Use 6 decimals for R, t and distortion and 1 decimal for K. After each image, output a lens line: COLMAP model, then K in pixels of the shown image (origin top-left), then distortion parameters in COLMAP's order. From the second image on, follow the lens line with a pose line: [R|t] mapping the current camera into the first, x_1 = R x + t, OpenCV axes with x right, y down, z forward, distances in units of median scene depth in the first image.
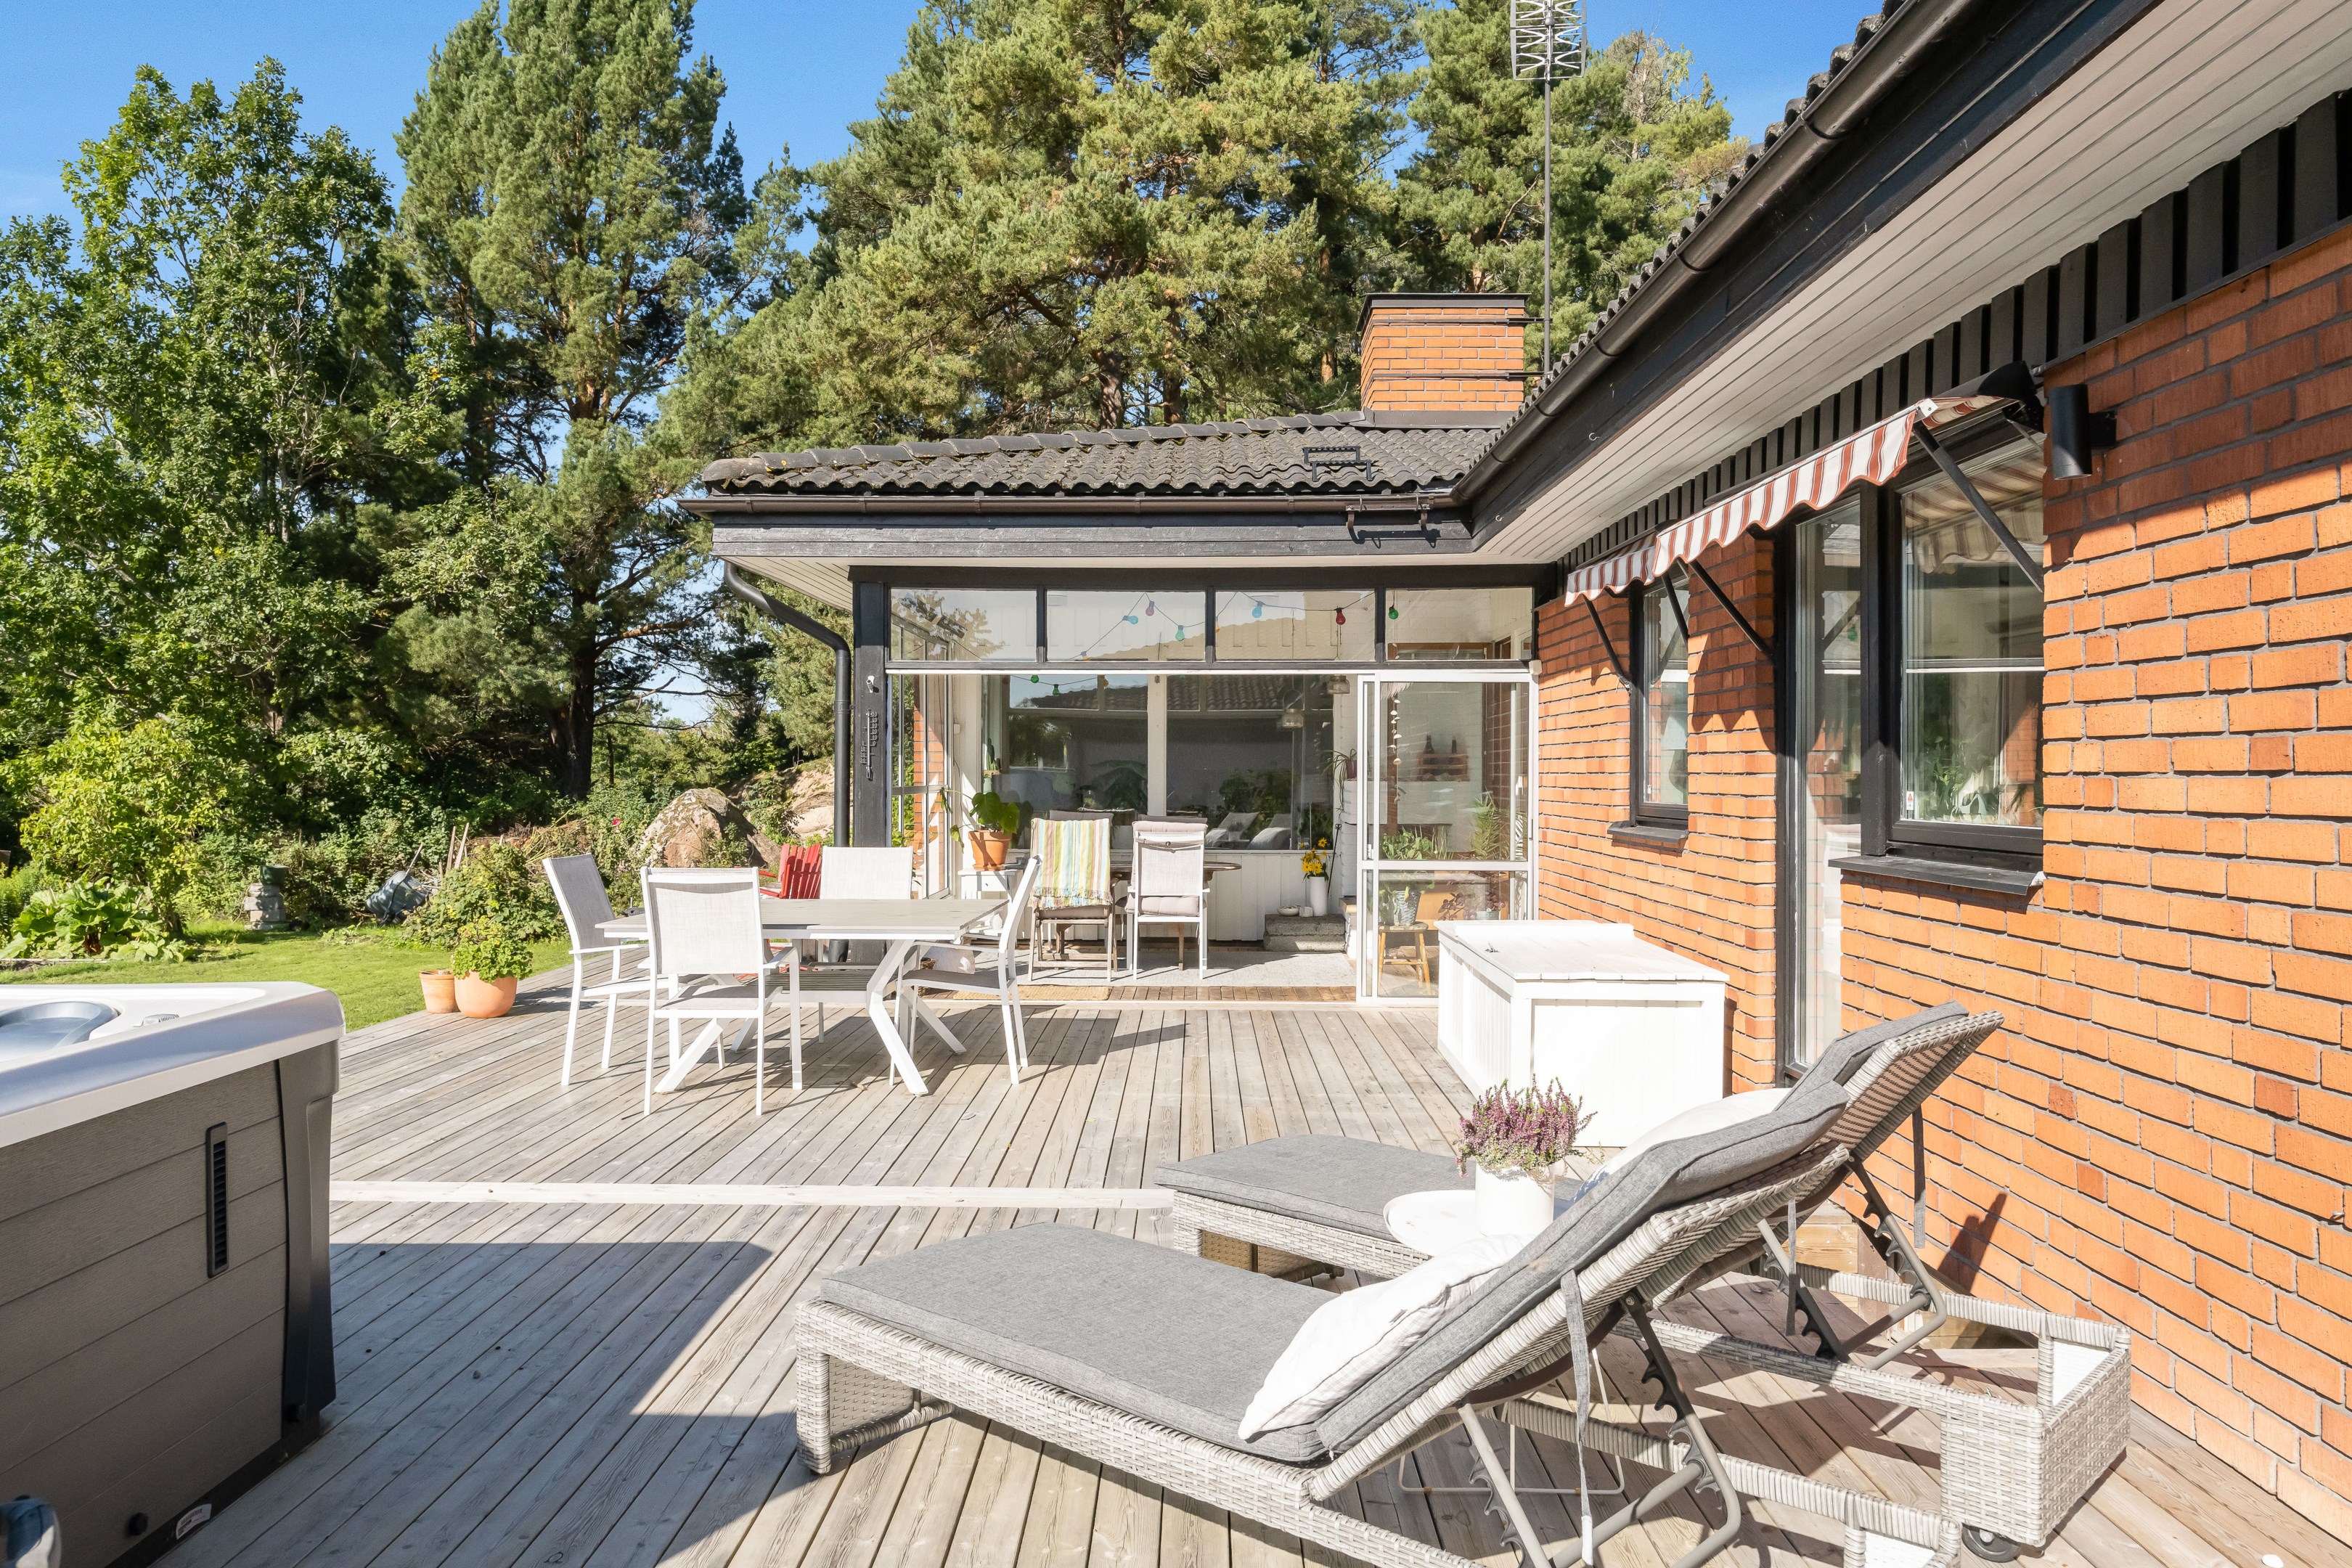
lens RADIAL K [[1738.8, 0, 1171.9], [0, 1738.8, 783.5], [0, 0, 1]] dist [-0.001251, 0.000901]
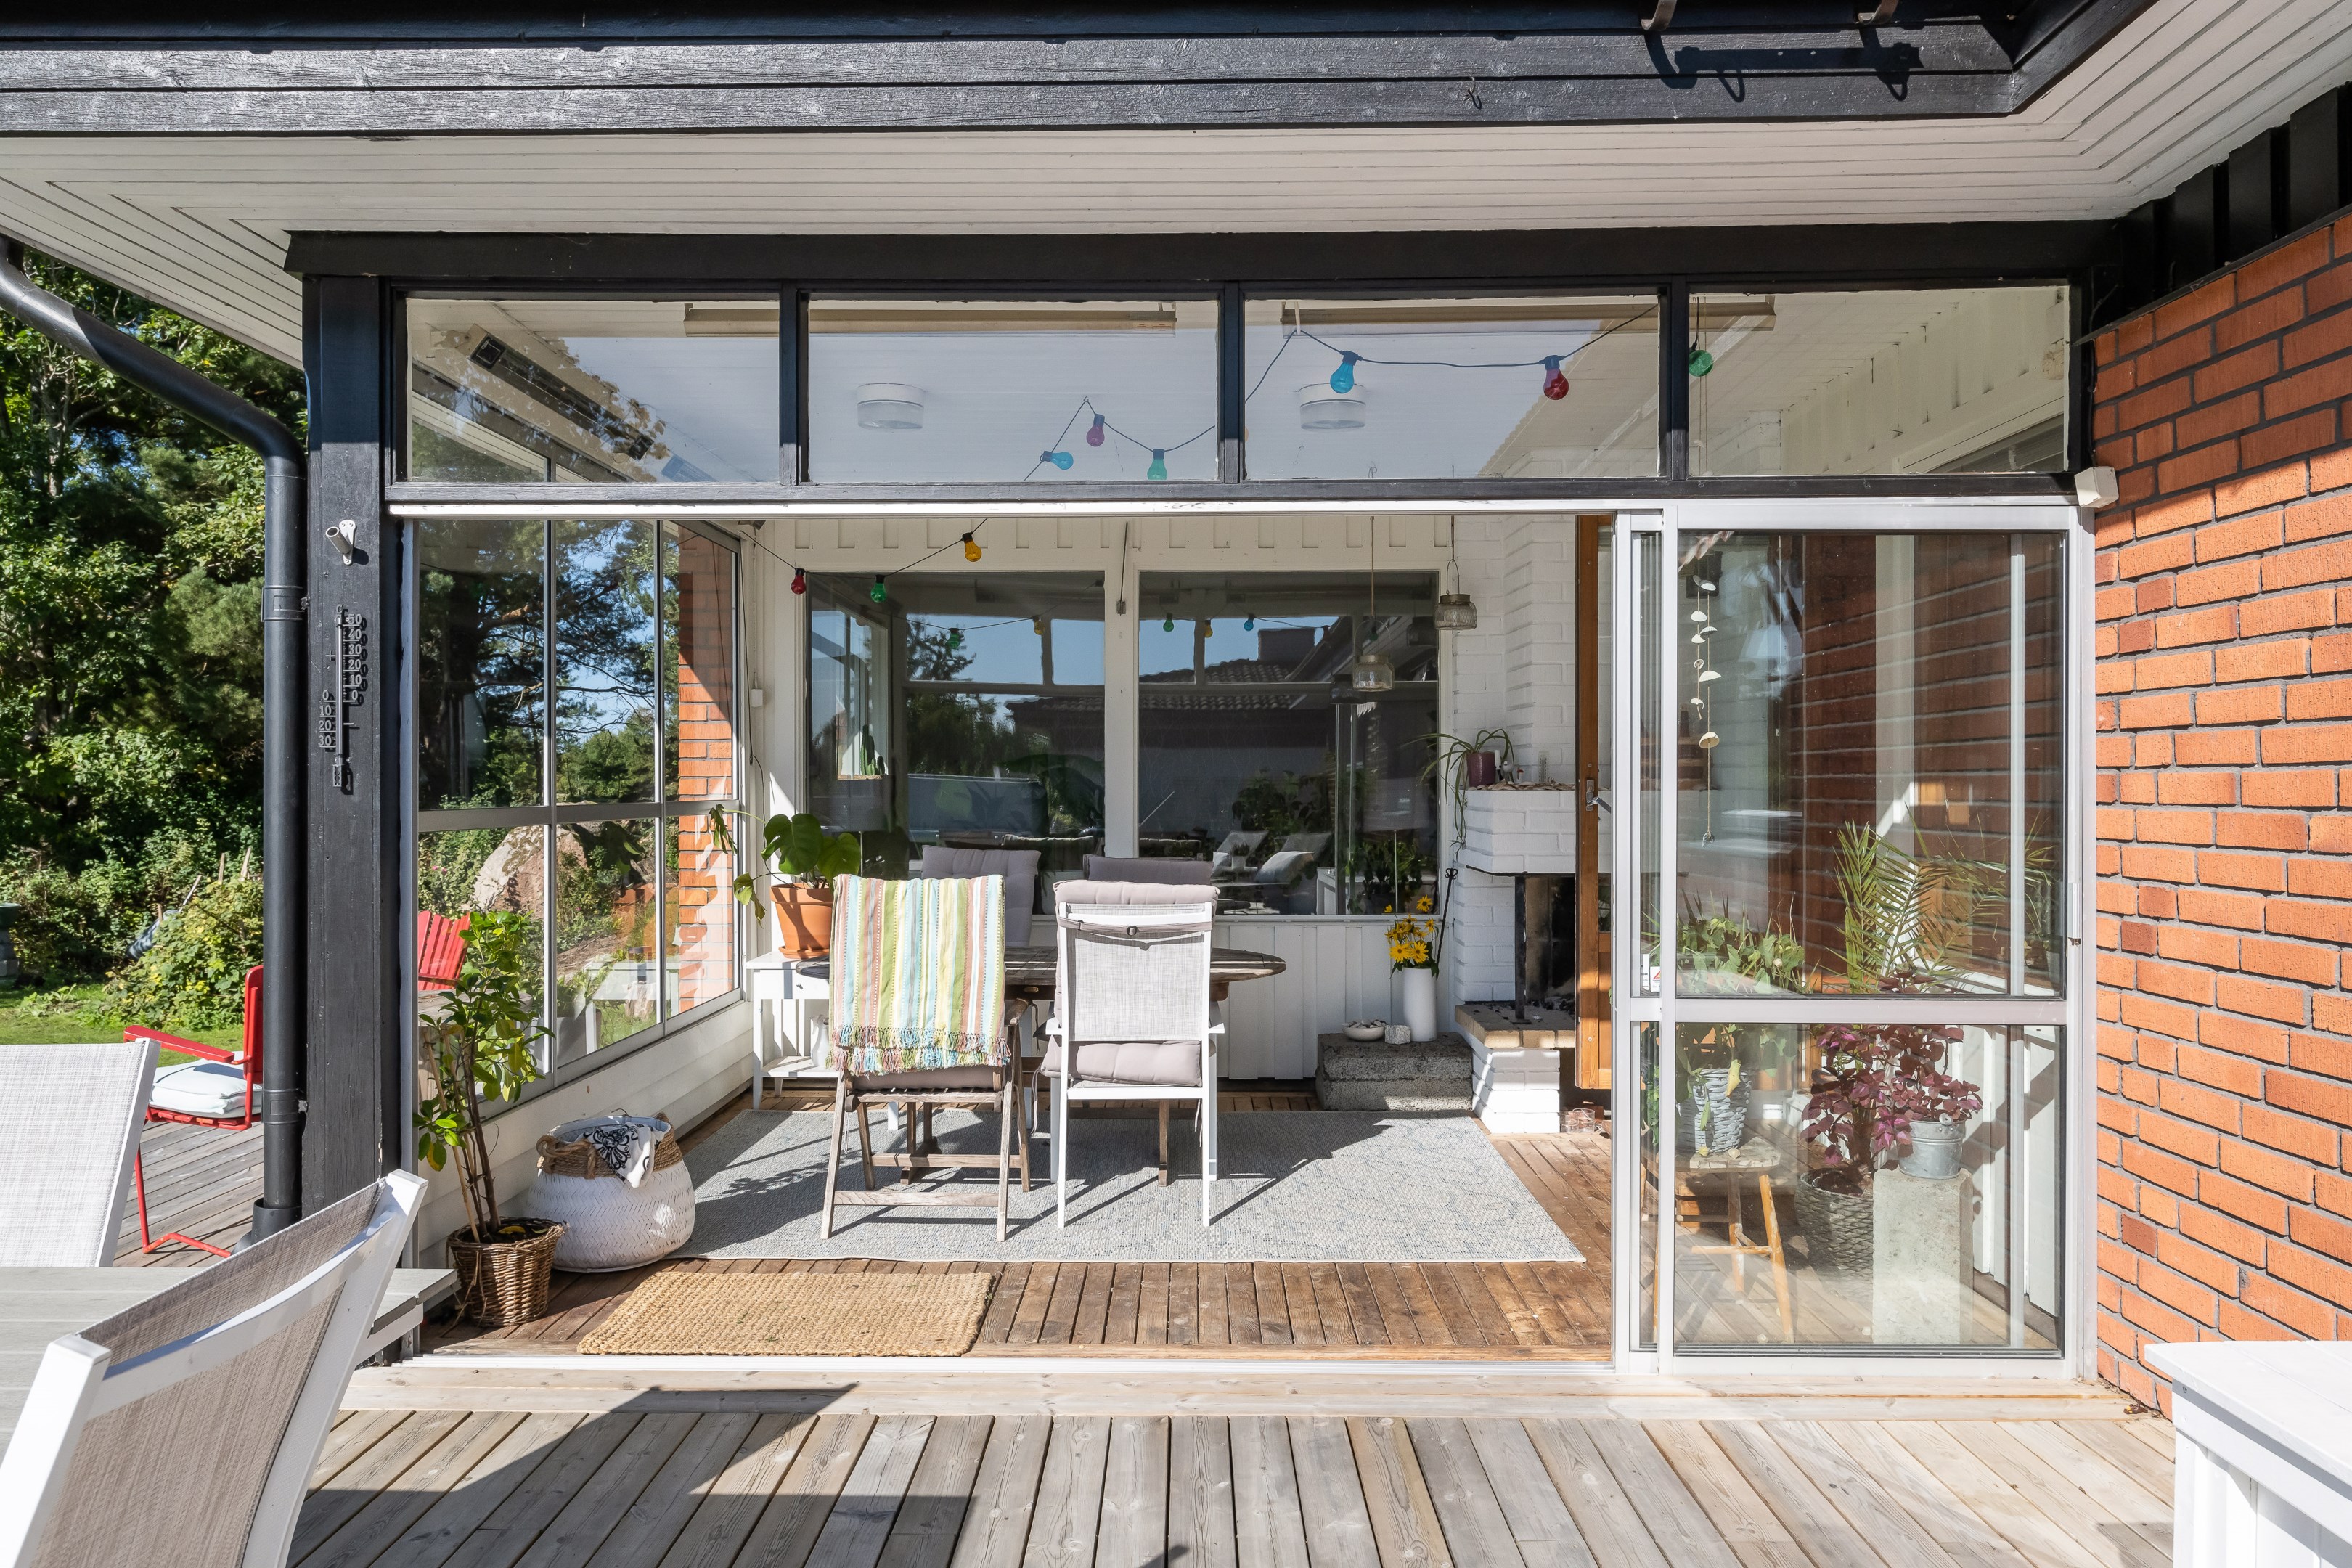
lens RADIAL K [[1689.8, 0, 1175.1], [0, 1689.8, 784.1], [0, 0, 1]] dist [-0.000366, -0.000037]
pose [[0.999963, -0.003912, 0.007671, 0.004880], [0.003949, 0.999981, -0.004764, -0.001091], [-0.007653, 0.004794, 0.999959, 0.485208]]
